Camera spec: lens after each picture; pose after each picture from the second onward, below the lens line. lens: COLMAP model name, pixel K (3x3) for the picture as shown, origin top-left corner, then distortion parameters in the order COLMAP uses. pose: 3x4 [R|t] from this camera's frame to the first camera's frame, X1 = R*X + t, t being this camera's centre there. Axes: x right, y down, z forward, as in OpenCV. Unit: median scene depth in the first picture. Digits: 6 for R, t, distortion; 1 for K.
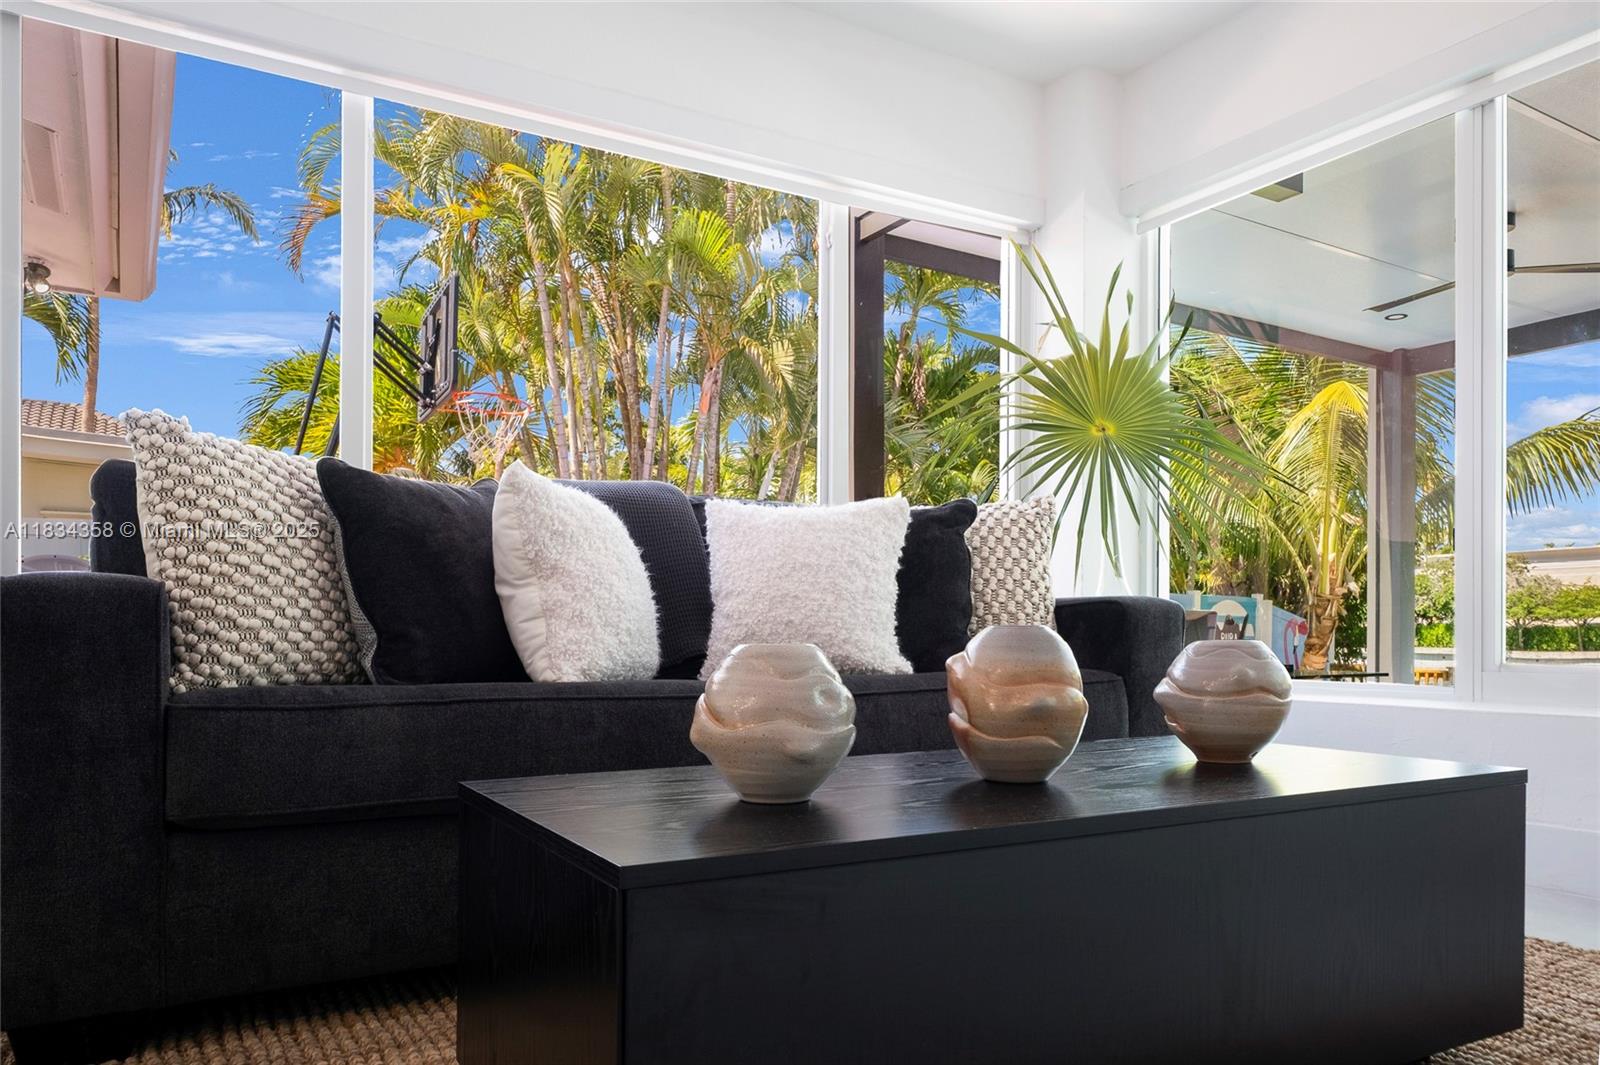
lens RADIAL K [[1118.6, 0, 800.0], [0, 1118.6, 532.5], [0, 0, 1]] dist [0.018961, -0.035655]
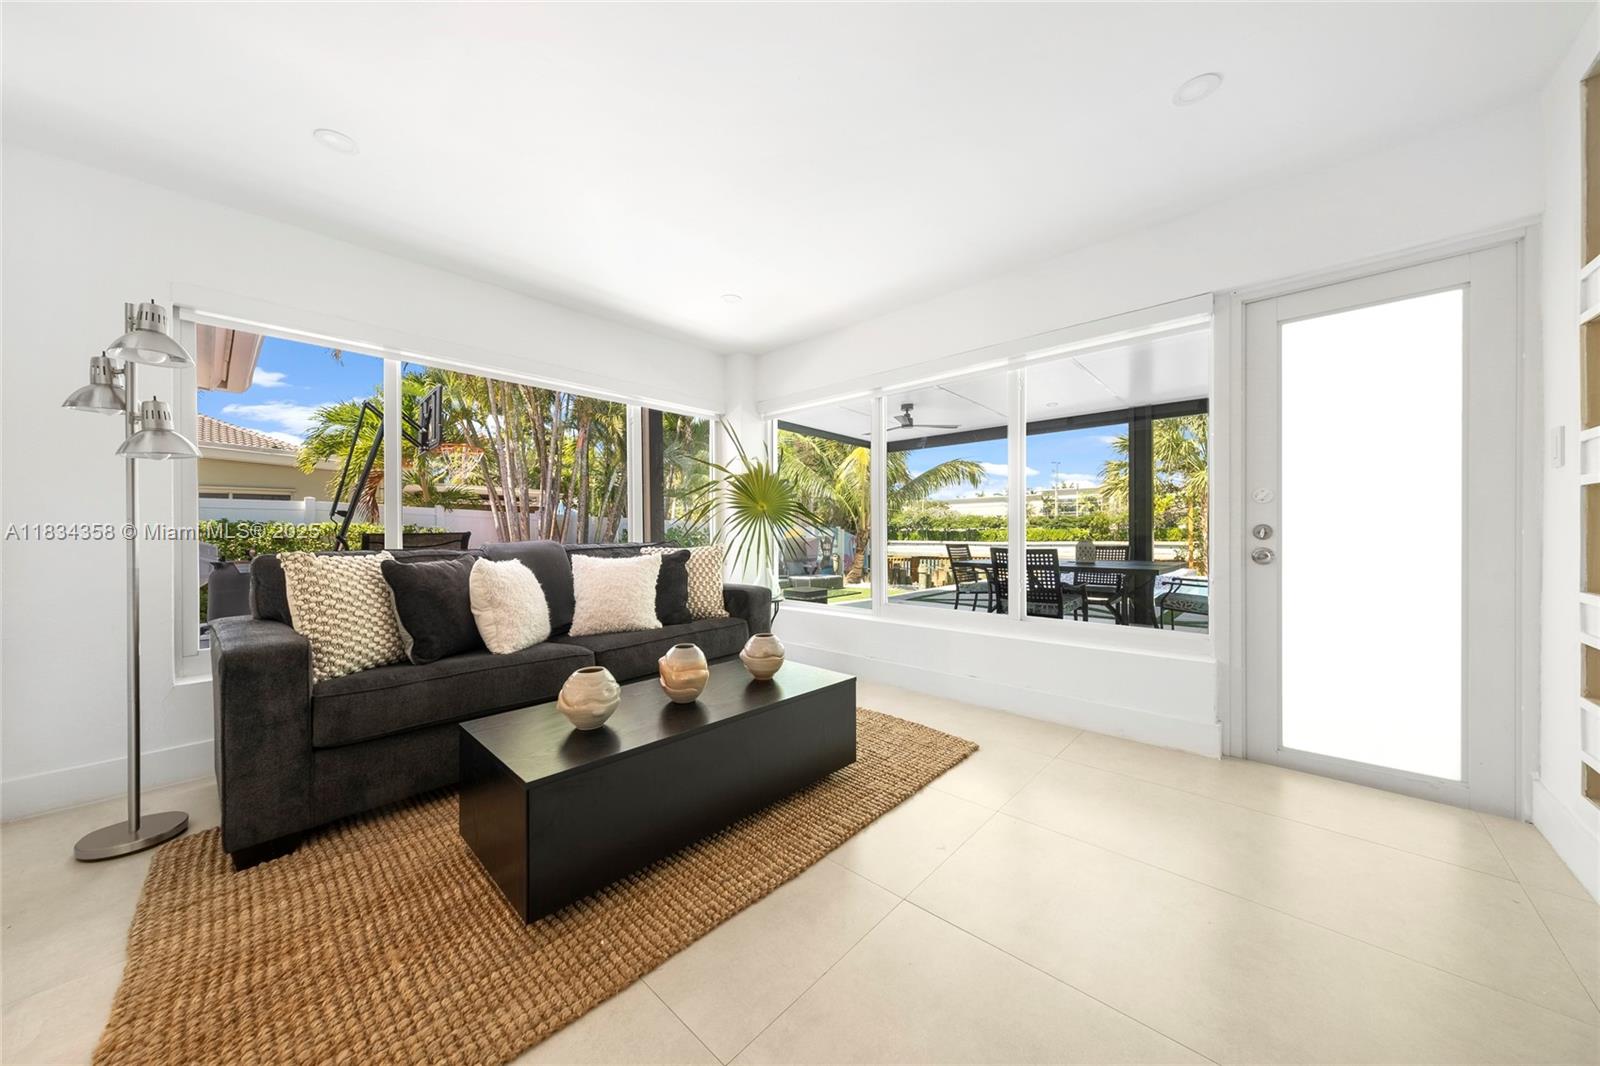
lens RADIAL K [[544.7, 0, 792.8], [0, 544.7, 489.3], [0, 0, 1]] dist [-0.006547, -0.000396]
pose [[0.960571, -0.006744, 0.277953, 0.052695], [0.002806, 0.999890, 0.014564, -0.218652], [-0.278020, -0.013210, 0.960484, -0.248505]]
